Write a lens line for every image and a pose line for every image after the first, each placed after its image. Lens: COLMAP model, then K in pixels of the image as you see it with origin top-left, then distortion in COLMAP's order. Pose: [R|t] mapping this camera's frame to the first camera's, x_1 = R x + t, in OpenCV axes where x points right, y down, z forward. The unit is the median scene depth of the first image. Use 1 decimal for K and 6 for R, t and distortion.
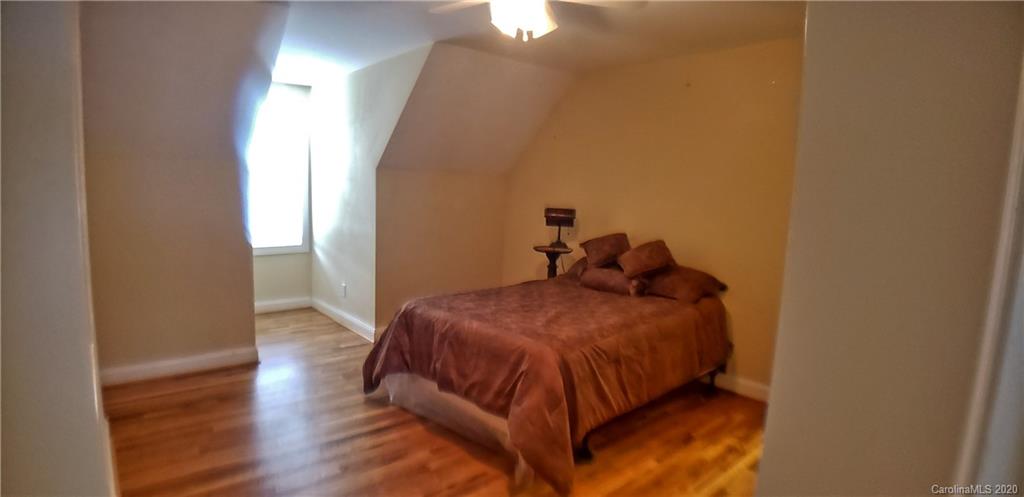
lens RADIAL K [[517.3, 0, 512.0], [0, 517.3, 248.5], [0, 0, 1]] dist [-0.092323, 0.001099]
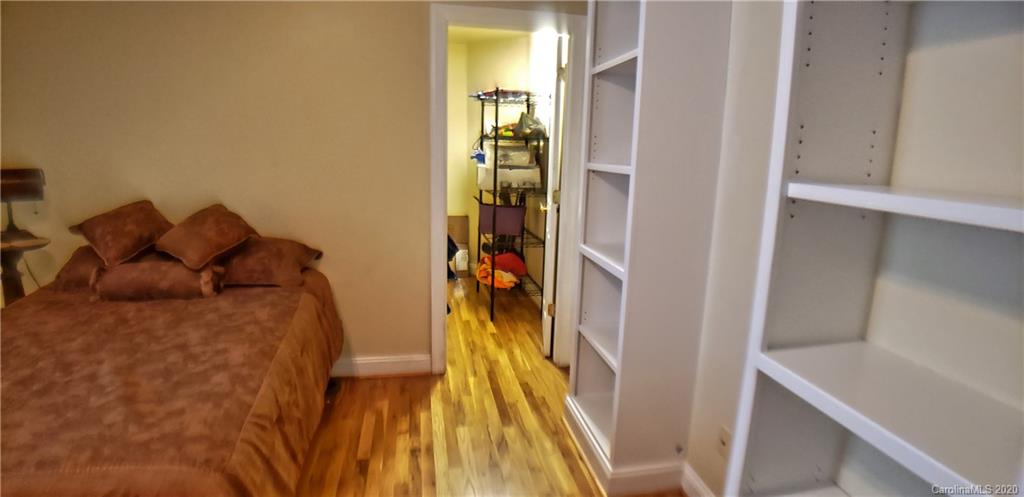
lens RADIAL K [[501.9, 0, 512.0], [0, 501.9, 248.5], [0, 0, 1]] dist [-0.065341, 0.000693]
pose [[0.510772, -0.188216, 0.838860, -0.073398], [0.087323, 0.982053, 0.167175, -0.035533], [-0.855270, -0.012136, 0.518040, 0.353362]]
